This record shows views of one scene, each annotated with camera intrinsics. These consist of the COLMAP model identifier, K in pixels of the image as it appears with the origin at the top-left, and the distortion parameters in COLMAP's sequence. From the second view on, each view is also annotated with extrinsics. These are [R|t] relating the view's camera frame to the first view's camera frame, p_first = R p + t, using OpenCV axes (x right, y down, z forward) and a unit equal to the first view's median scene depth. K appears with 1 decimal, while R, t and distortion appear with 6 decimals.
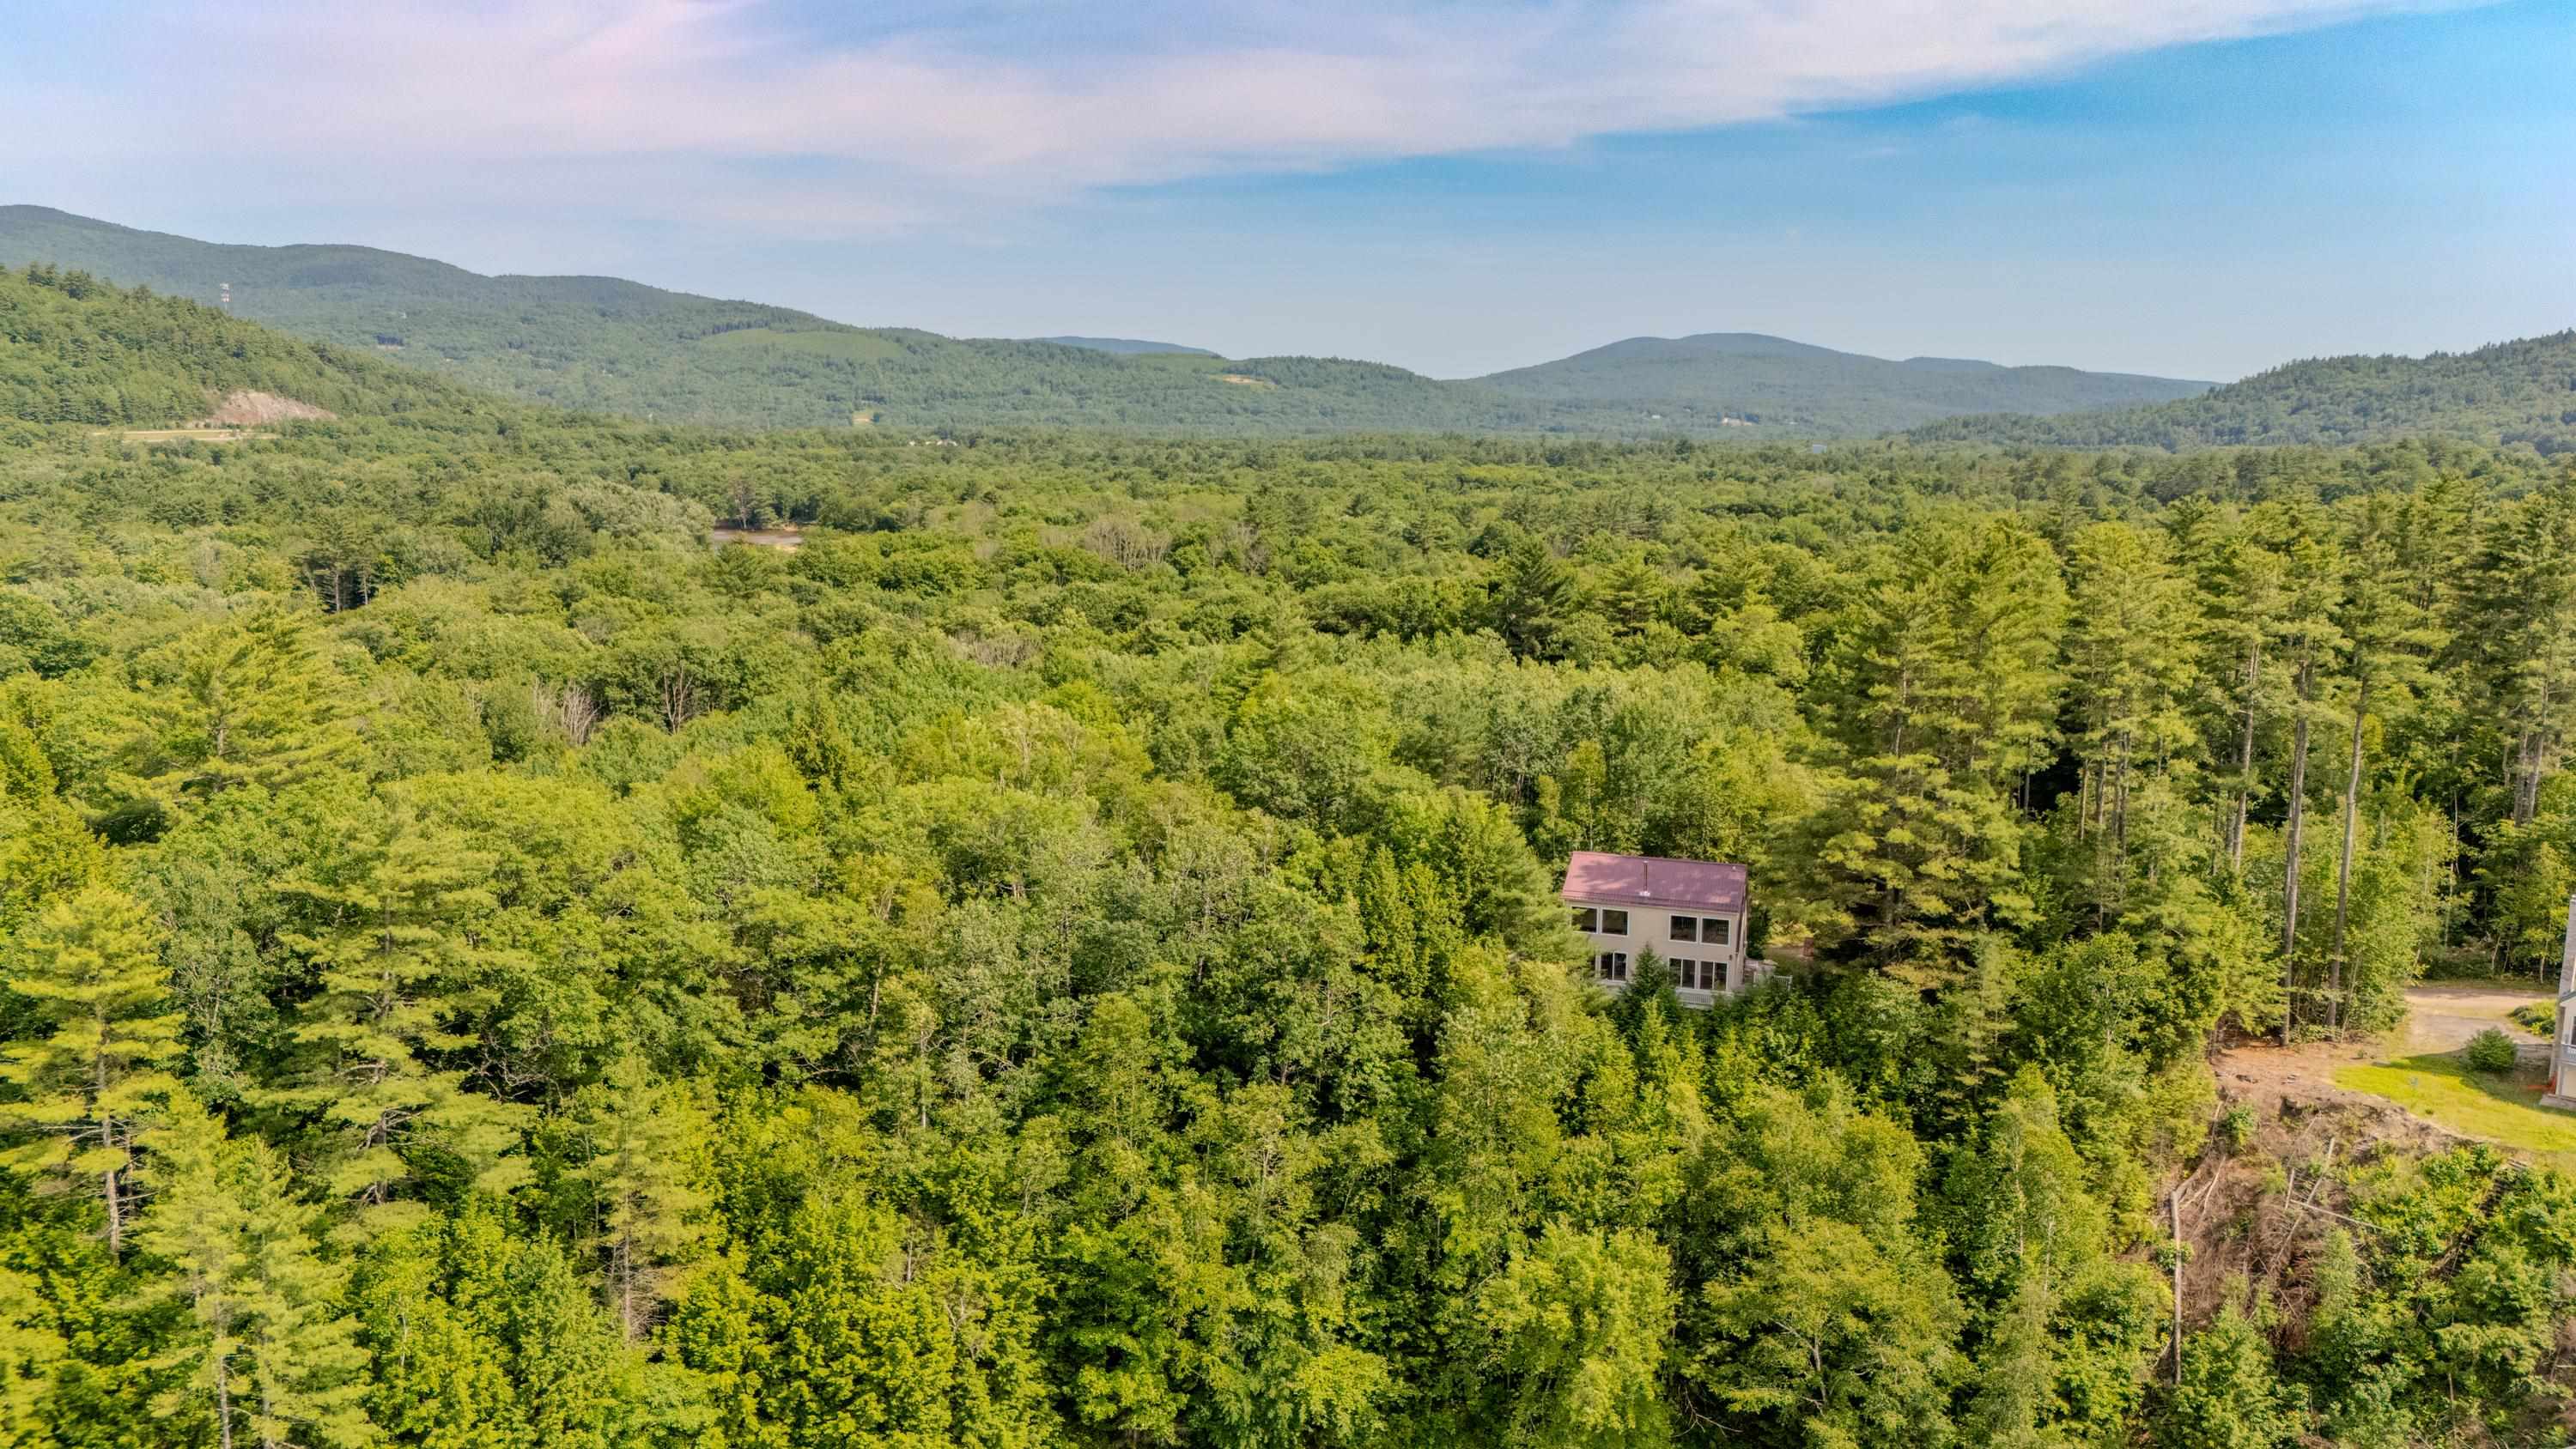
lens RADIAL K [[1905.1, 0, 1265.2], [0, 1905.1, 736.3], [0, 0, 1]] dist [0.068834, -0.089810]
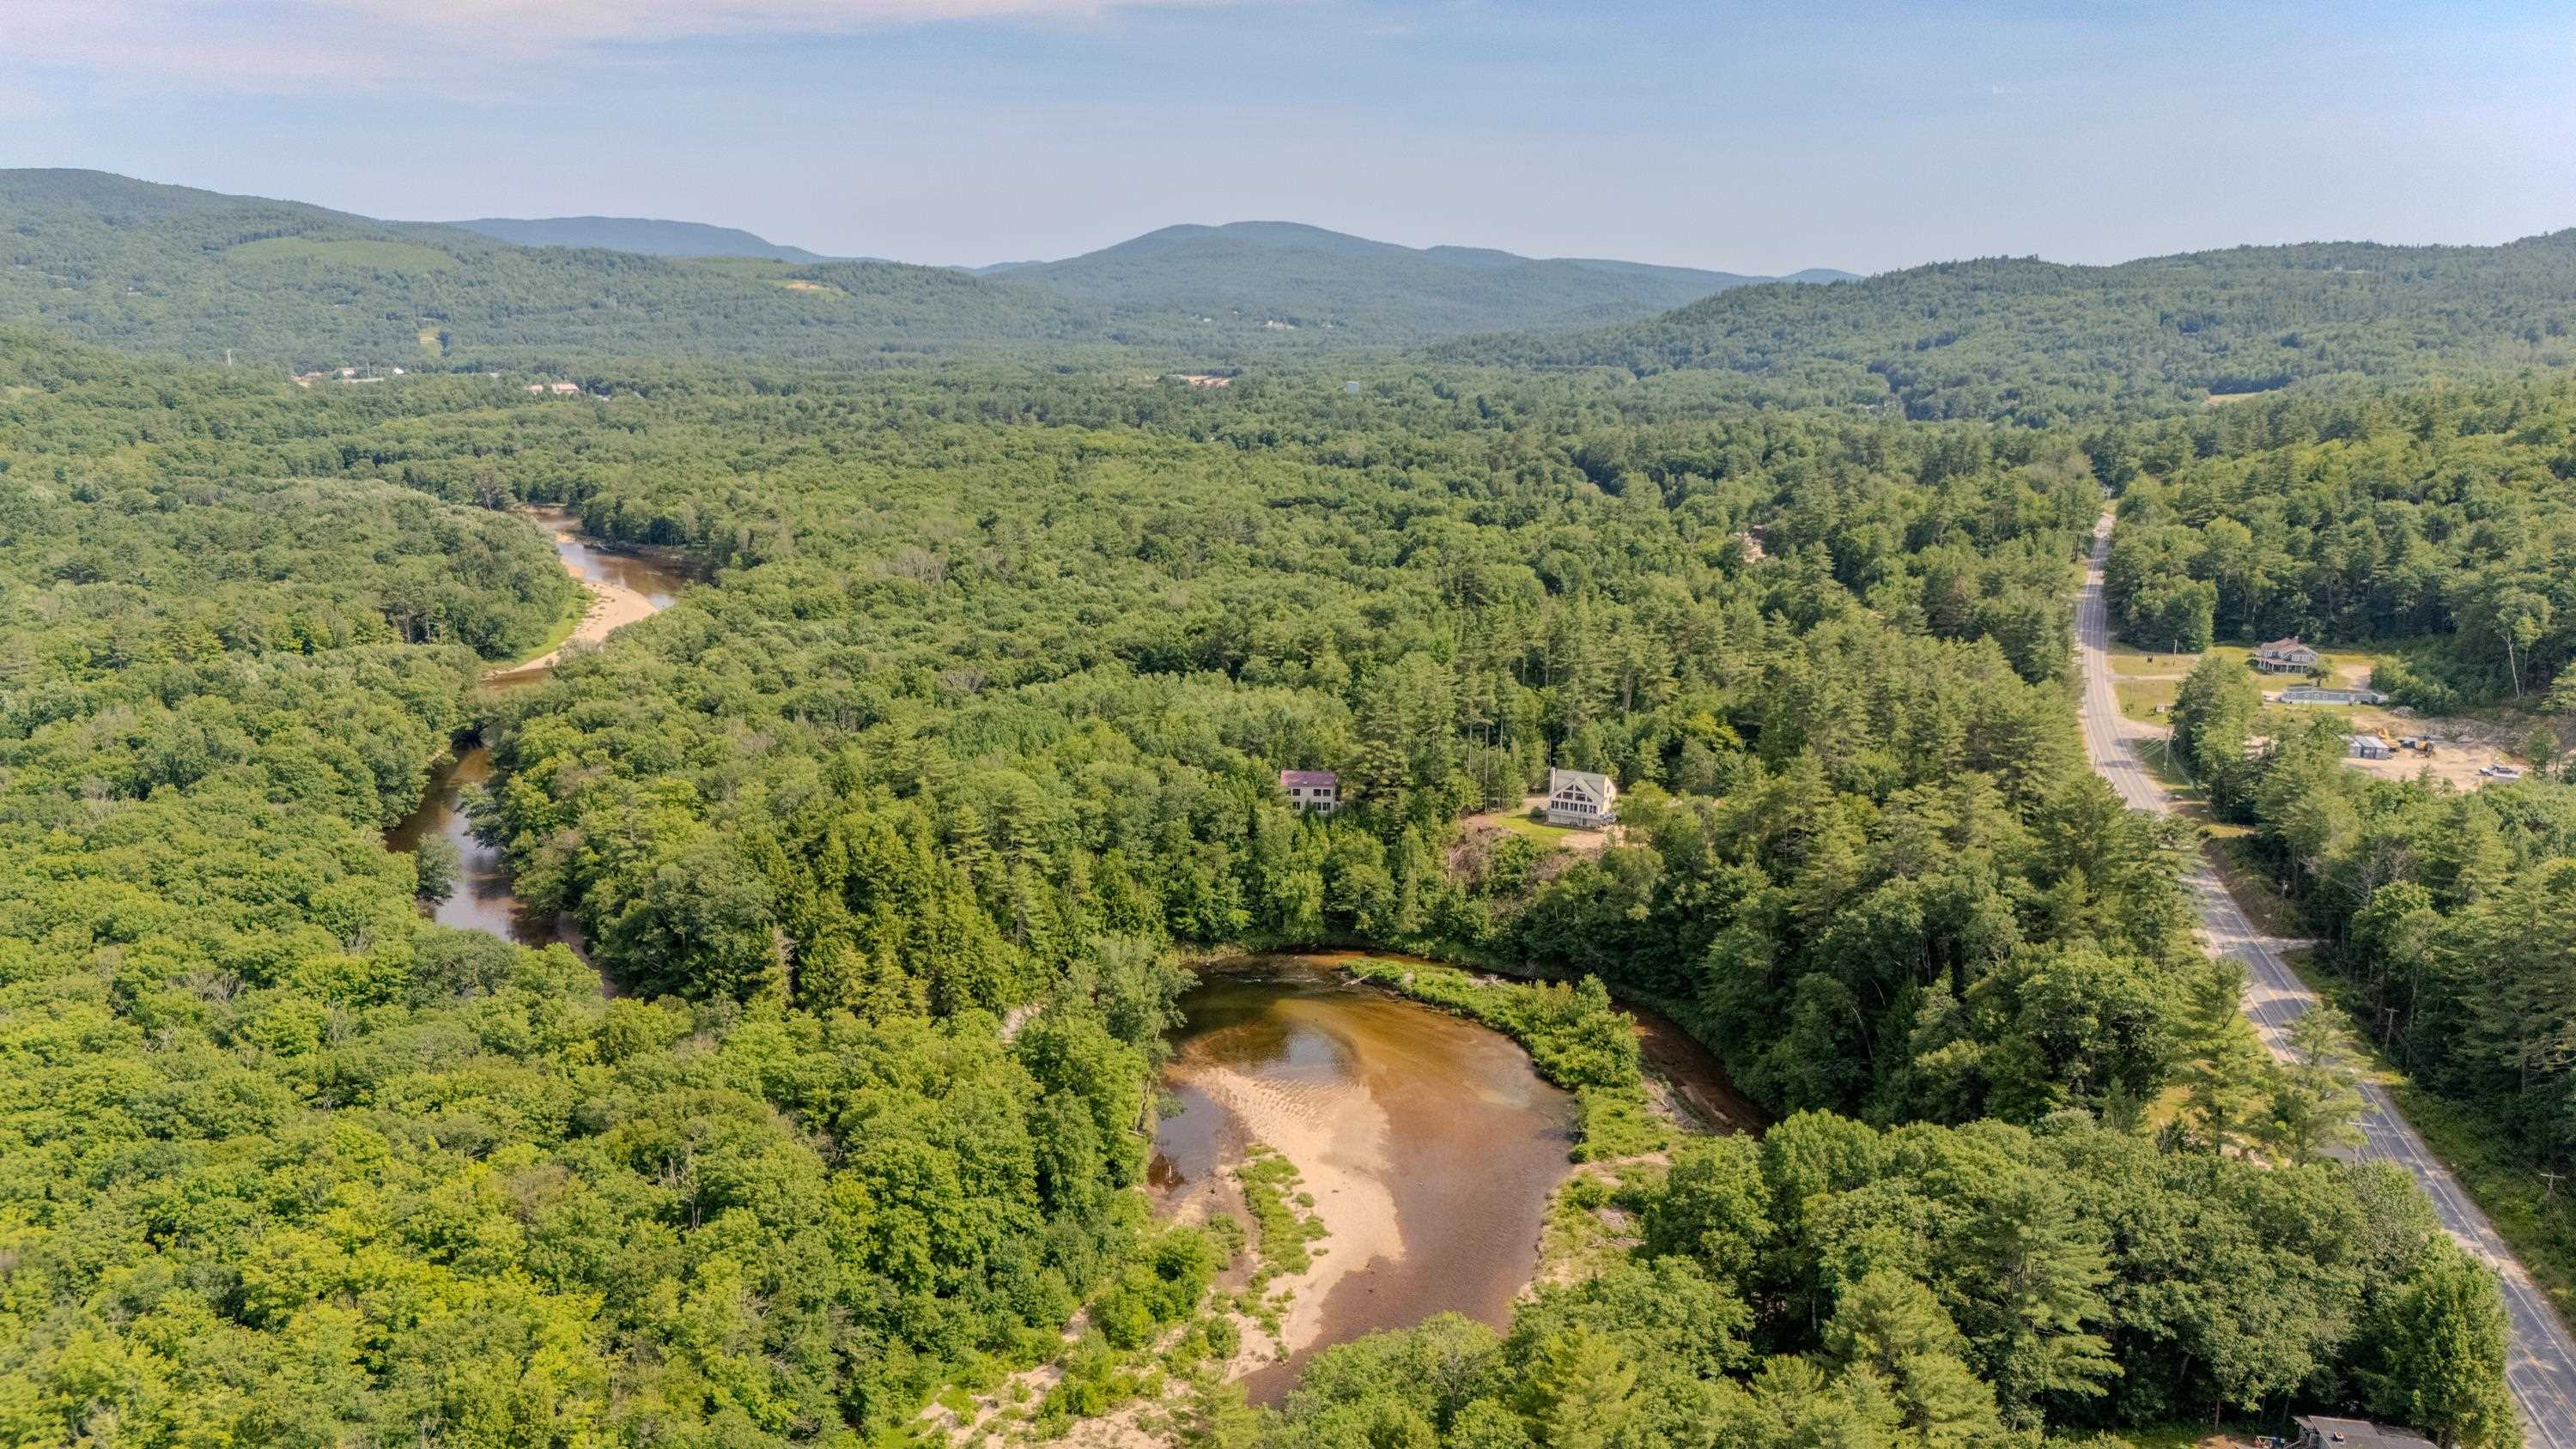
lens RADIAL K [[1883.3, 0, 1279.1], [0, 1883.3, 722.8], [0, 0, 1]] dist [0.078544, -0.085095]
pose [[0.971377, -0.056701, 0.230678, -0.632511], [0.043646, 0.997164, 0.061312, -0.237990], [-0.233501, -0.049488, 0.971096, -2.292581]]
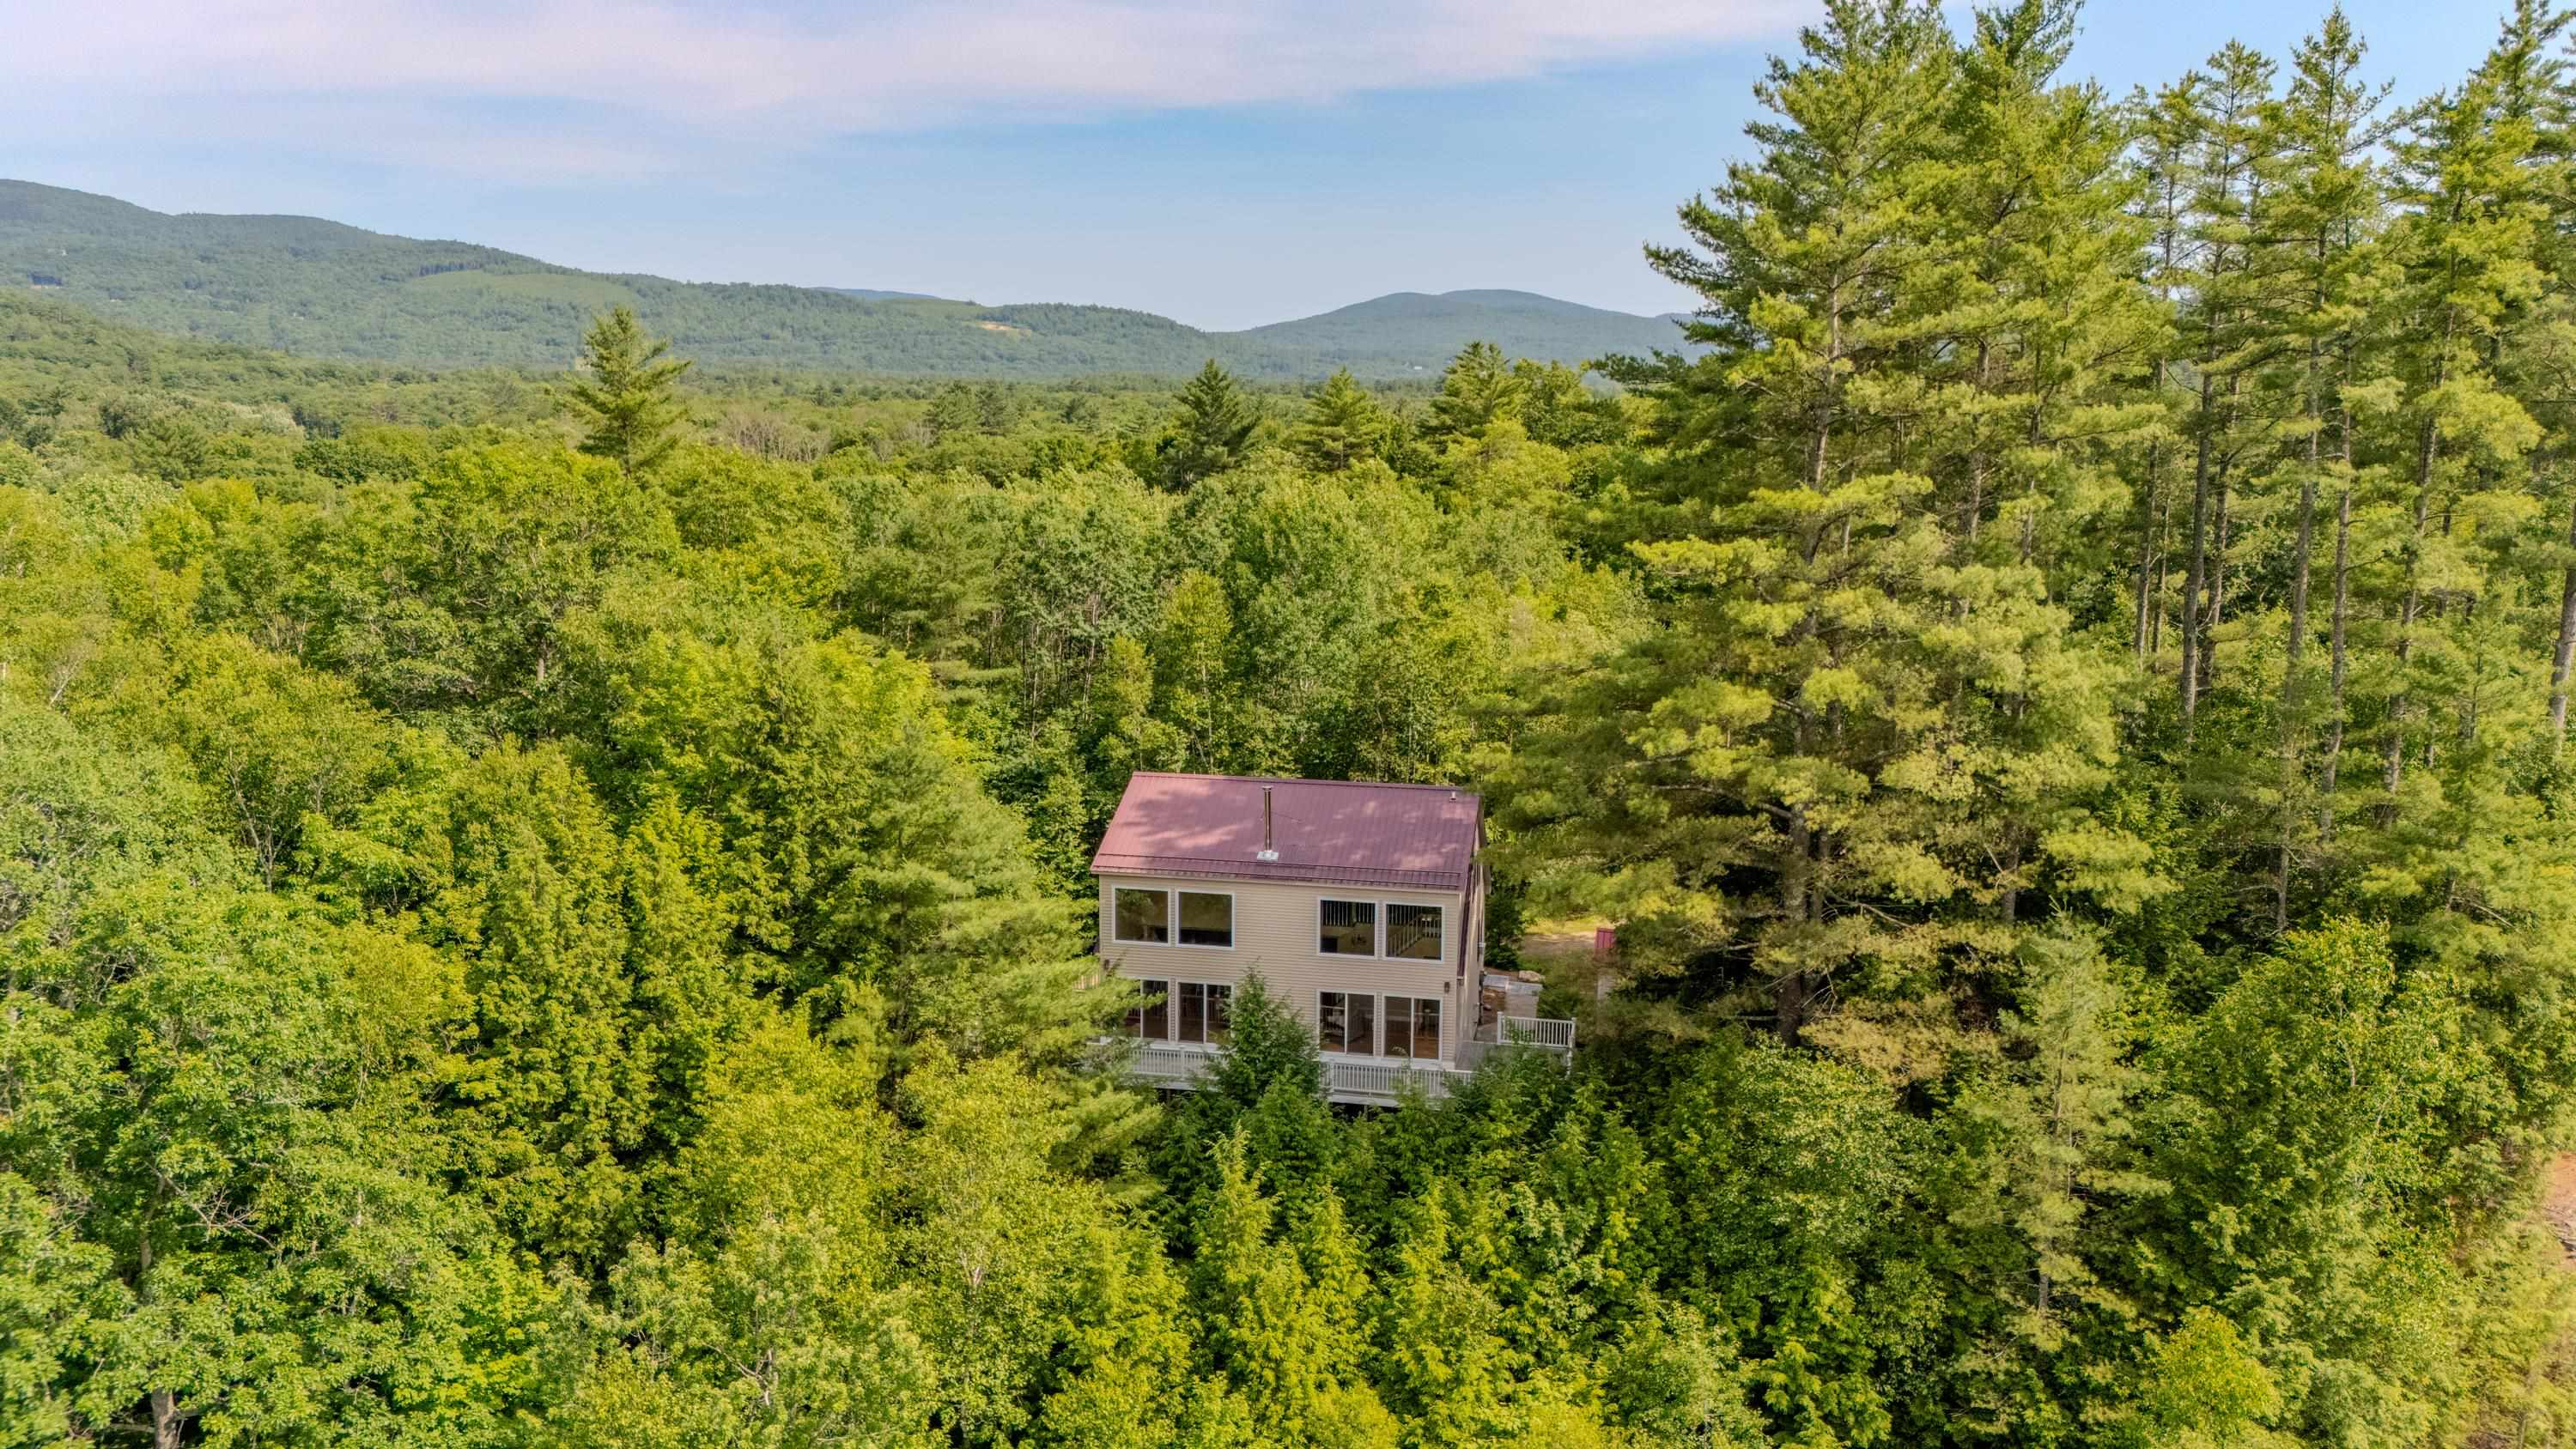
lens RADIAL K [[1915.7, 0, 1292.9], [0, 1915.7, 722.5], [0, 0, 1]] dist [0.007752, 0.000754]
pose [[0.991041, -0.024111, 0.131367, 0.160924], [0.022122, 0.999618, 0.016582, 0.046985], [-0.131717, -0.013528, 0.991195, 0.597542]]
